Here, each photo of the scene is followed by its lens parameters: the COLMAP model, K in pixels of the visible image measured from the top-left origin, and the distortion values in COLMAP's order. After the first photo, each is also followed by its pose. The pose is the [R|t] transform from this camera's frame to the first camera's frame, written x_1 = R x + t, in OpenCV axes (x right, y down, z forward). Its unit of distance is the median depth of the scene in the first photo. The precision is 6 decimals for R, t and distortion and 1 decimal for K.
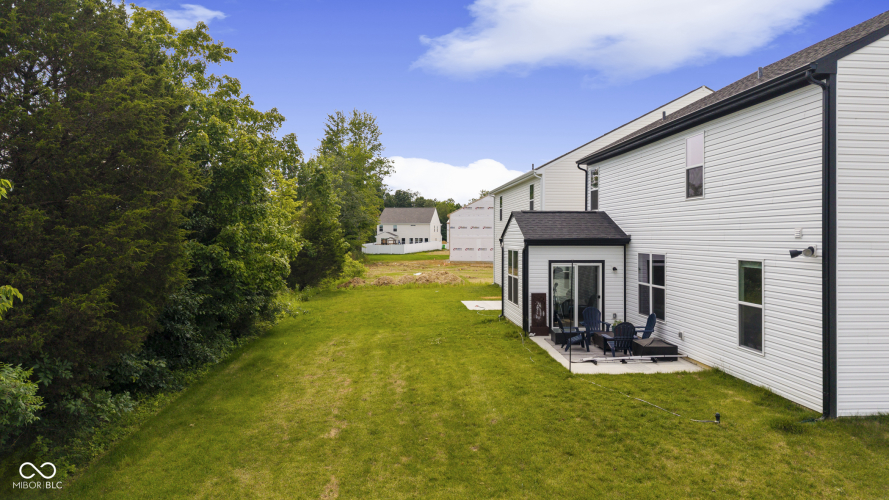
lens RADIAL K [[596.1, 0, 441.7], [0, 596.1, 240.7], [0, 0, 1]] dist [0.008263, -0.011467]
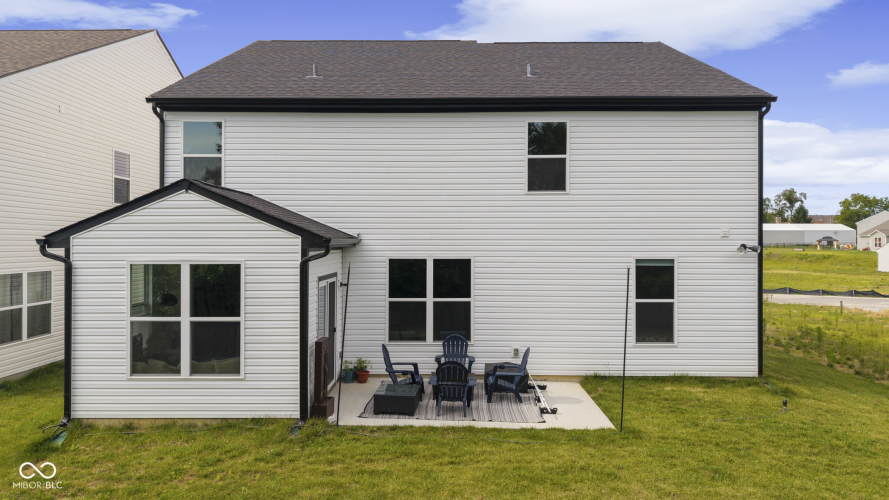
lens RADIAL K [[596.1, 0, 439.8], [0, 596.1, 247.8], [0, 0, 1]] dist [0.008263, -0.011467]
pose [[0.083913, -0.011401, 0.996408, -0.374302], [0.007048, 0.999916, 0.010848, 0.000321], [-0.996448, 0.006112, 0.083986, 0.872796]]
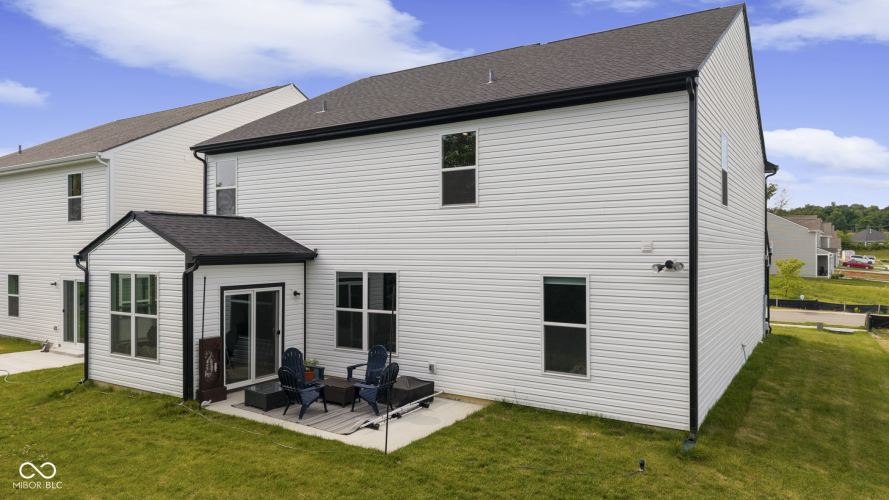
lens RADIAL K [[596.1, 0, 444.0], [0, 596.1, 250.3], [0, 0, 1]] dist [0.008263, -0.011467]
pose [[0.597318, -0.005484, 0.801986, -0.216513], [0.009962, 0.999950, -0.000583, -0.005391], [-0.801943, 0.008338, 0.597343, 0.410953]]
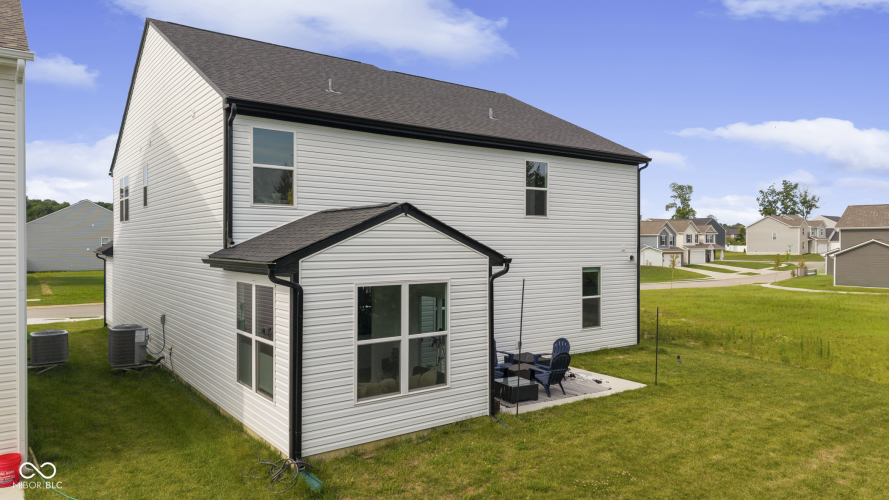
lens RADIAL K [[596.1, 0, 439.5], [0, 596.1, 244.5], [0, 0, 1]] dist [0.008263, -0.011467]
pose [[-0.531551, -0.005254, 0.847010, -0.345740], [0.002698, 0.999965, 0.007896, -0.022328], [-0.847022, 0.006482, -0.531518, 1.410101]]
